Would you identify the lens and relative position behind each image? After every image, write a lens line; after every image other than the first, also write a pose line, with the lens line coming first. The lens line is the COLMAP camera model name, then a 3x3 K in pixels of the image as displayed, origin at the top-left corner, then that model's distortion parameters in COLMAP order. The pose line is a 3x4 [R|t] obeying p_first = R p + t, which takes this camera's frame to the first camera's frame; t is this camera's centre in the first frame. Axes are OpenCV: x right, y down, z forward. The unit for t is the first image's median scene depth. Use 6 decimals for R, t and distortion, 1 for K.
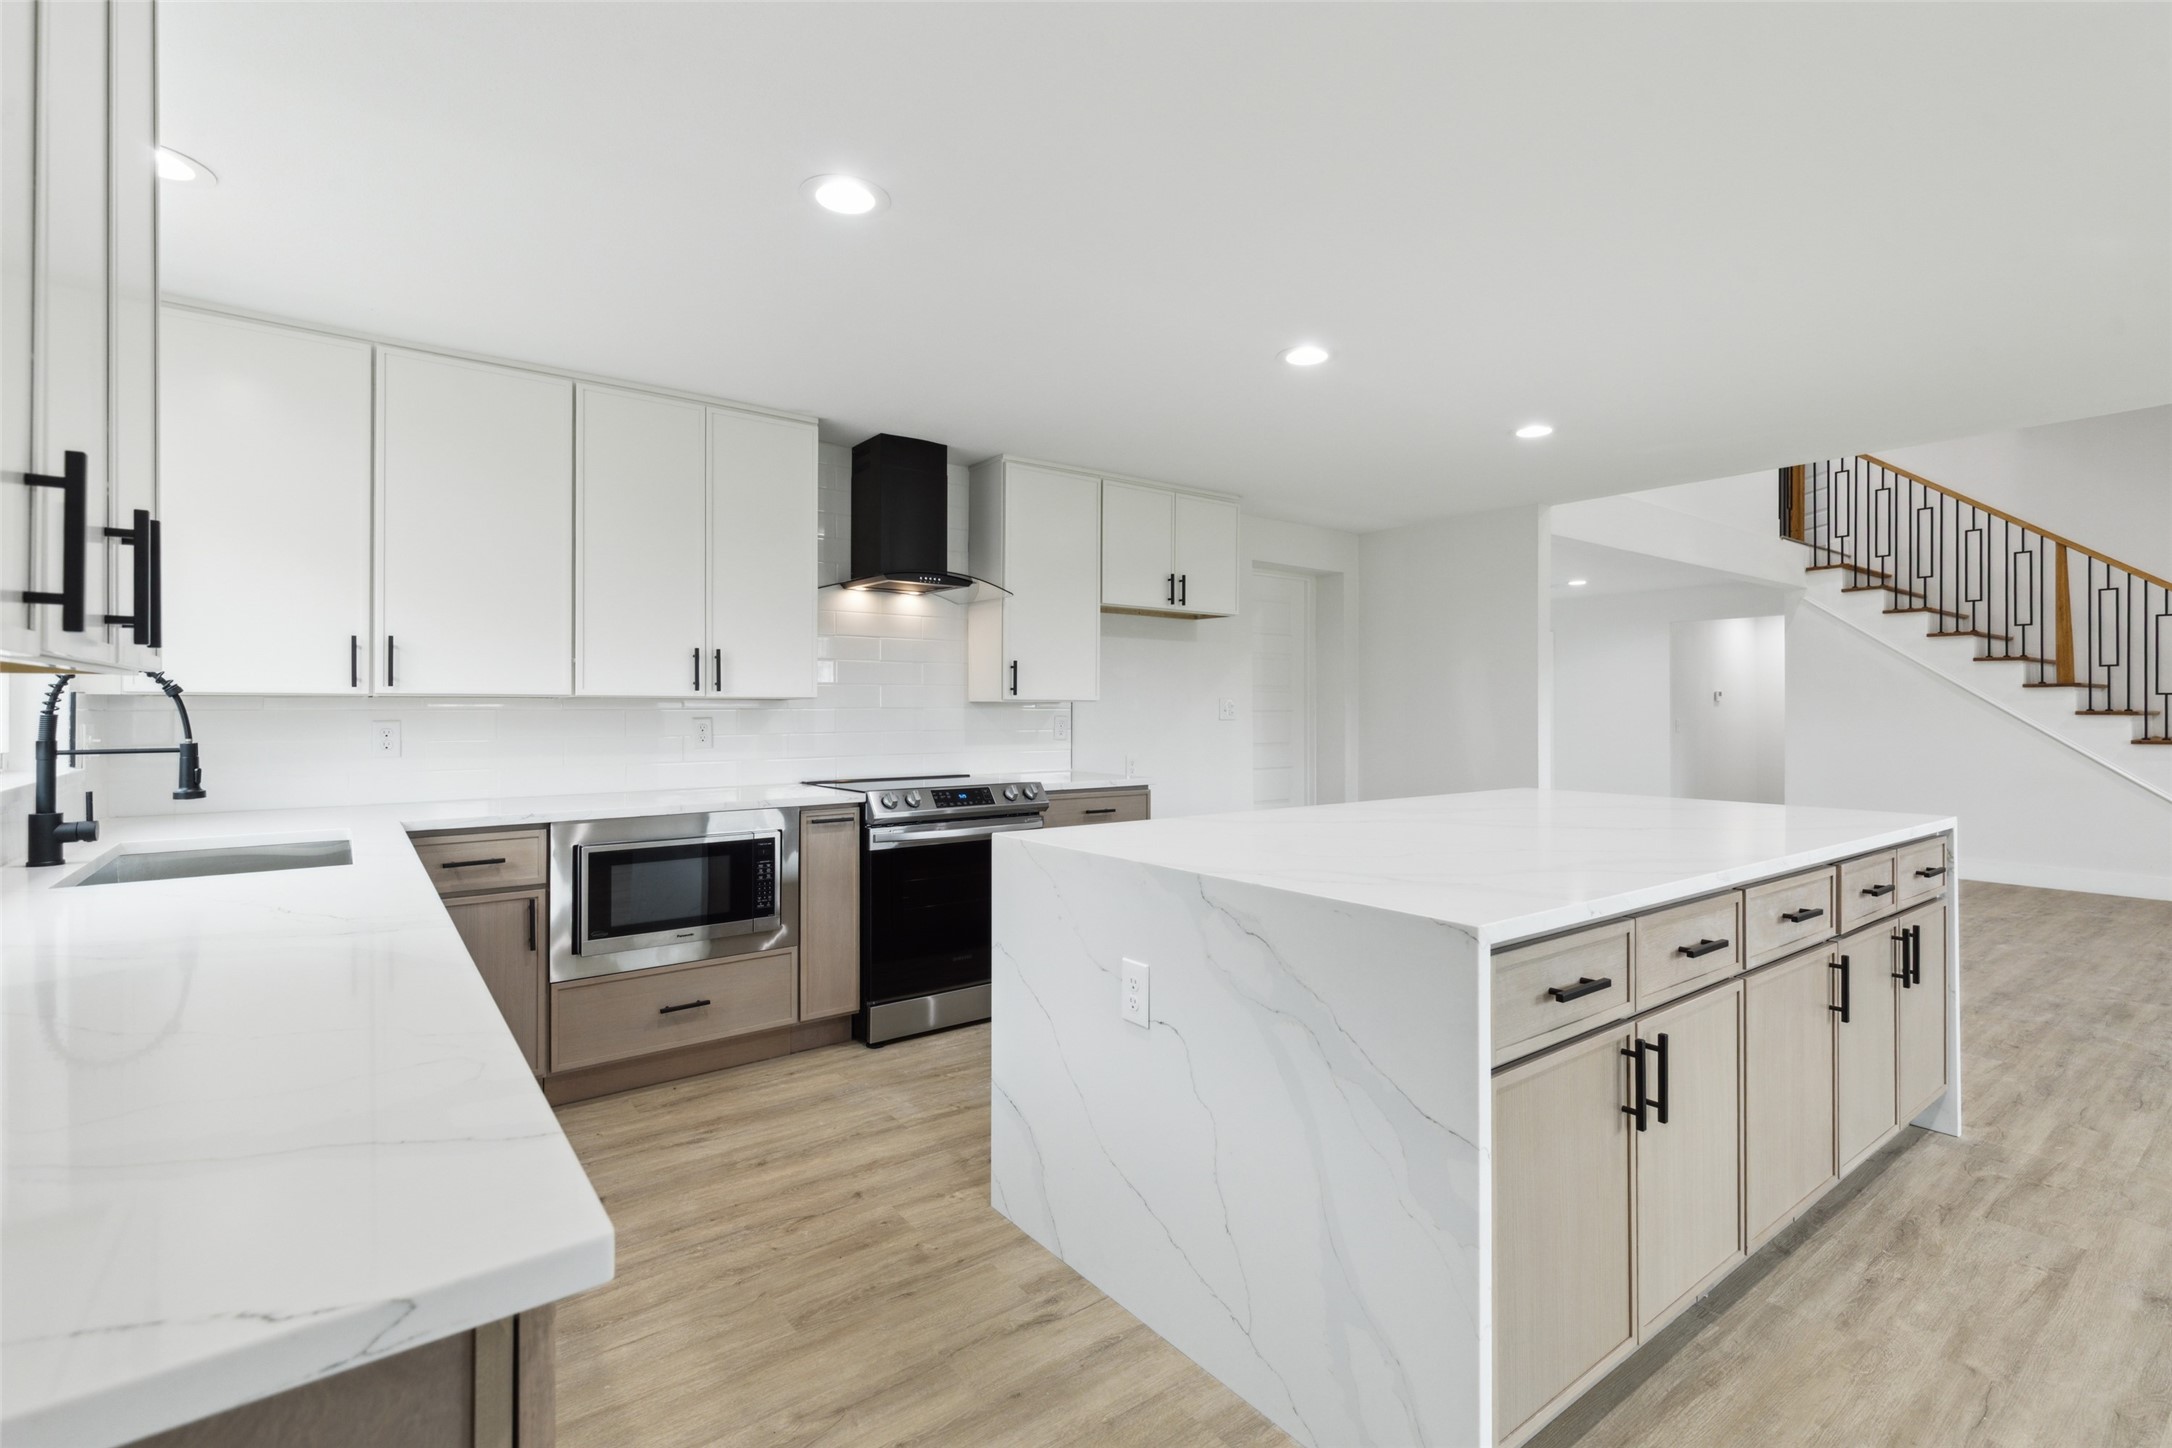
lens RADIAL K [[984.2, 0, 1101.5], [0, 984.2, 707.4], [0, 0, 1]] dist [0.011813, -0.001359]
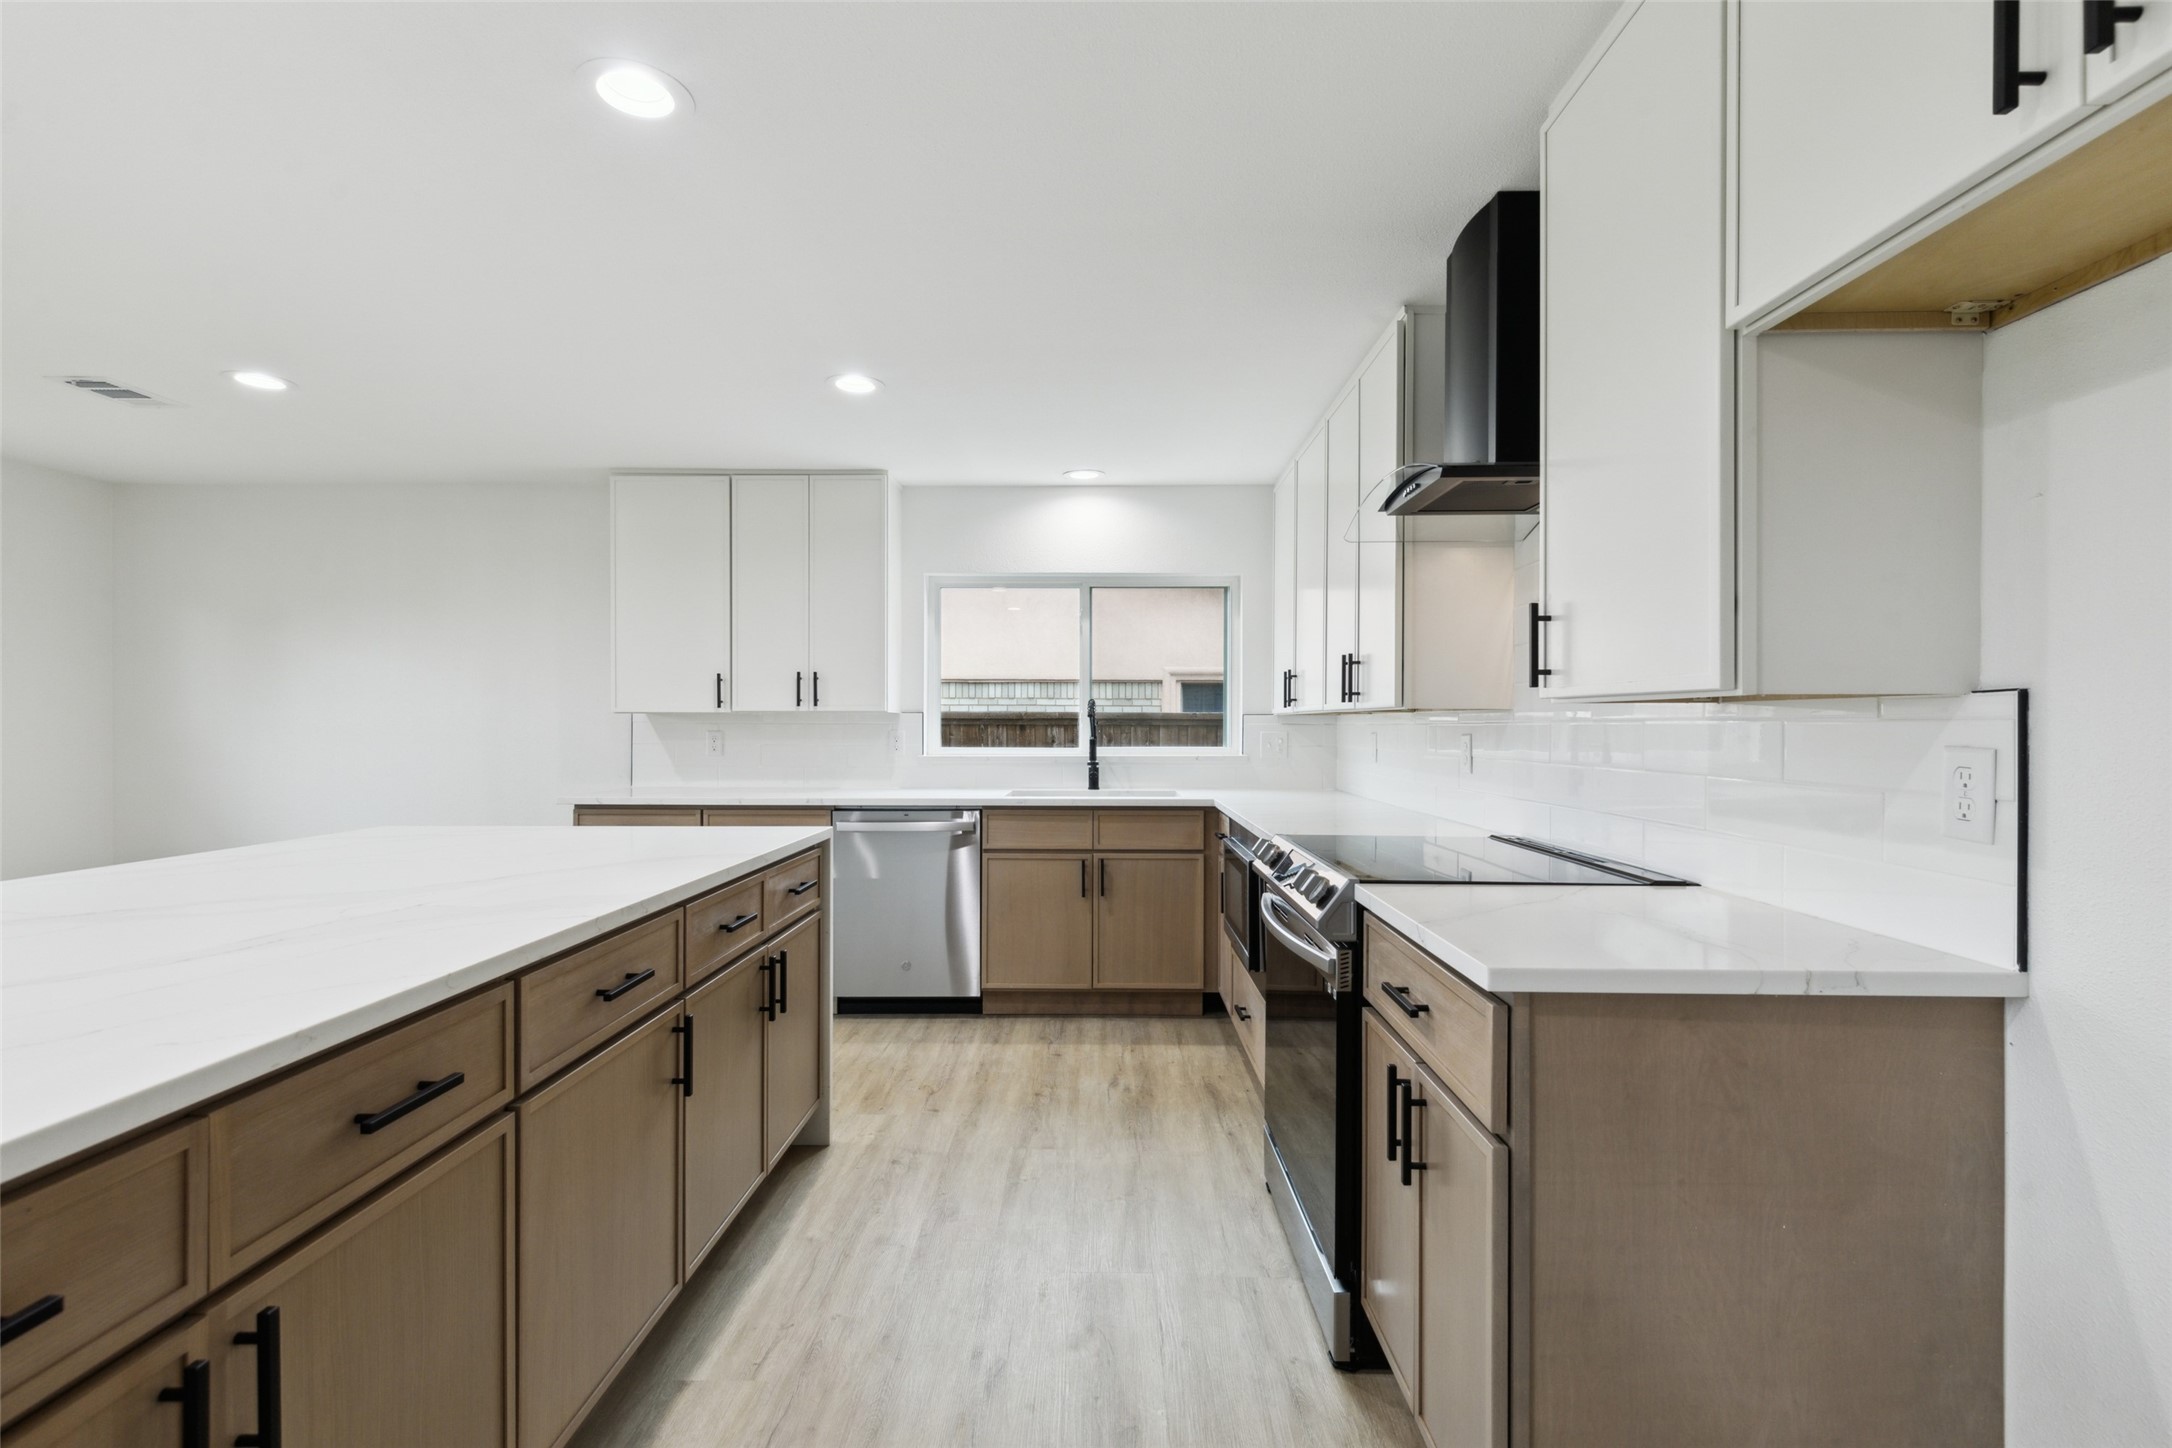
lens RADIAL K [[984.2, 0, 1095.7], [0, 984.2, 722.6], [0, 0, 1]] dist [0.011813, -0.001359]
pose [[-0.617311, -0.005601, -0.786699, 0.589904], [-0.003787, 0.999984, -0.004148, 0.006954], [0.786710, 0.000418, -0.617323, 1.861200]]
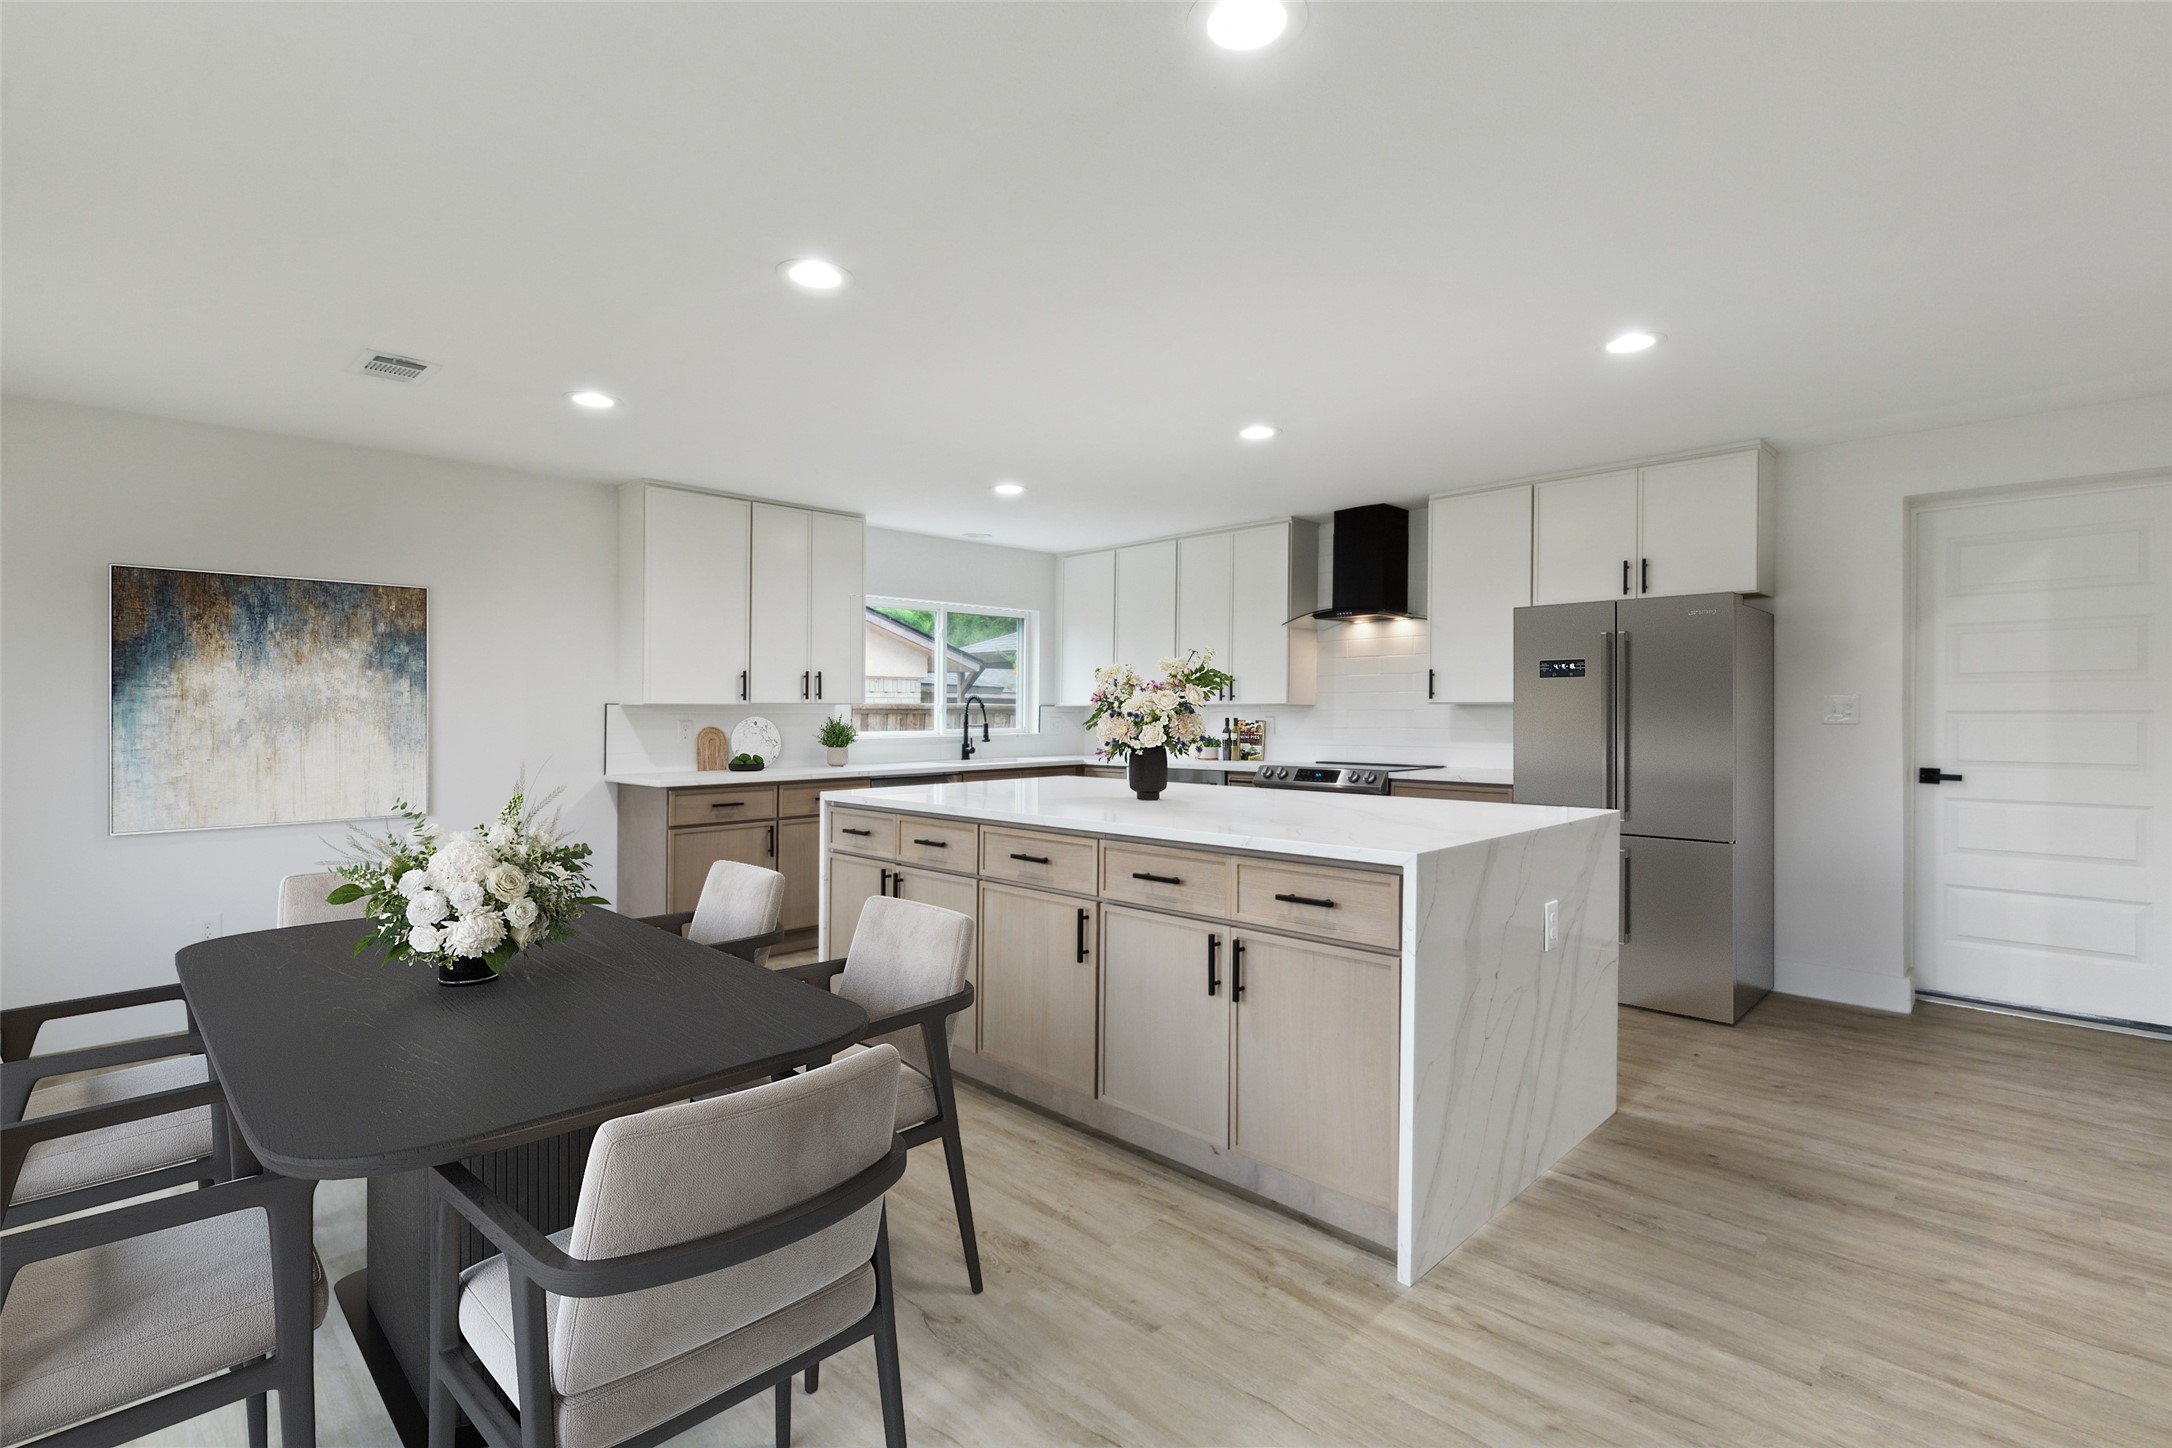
lens RADIAL K [[984.2, 0, 1106.8], [0, 984.2, 712.0], [0, 0, 1]] dist [0.011813, -0.001359]
pose [[0.154786, -0.001520, -0.987947, 1.699183], [0.004403, 0.999990, -0.000848, 0.004653], [0.987938, -0.004218, 0.154791, 0.728340]]
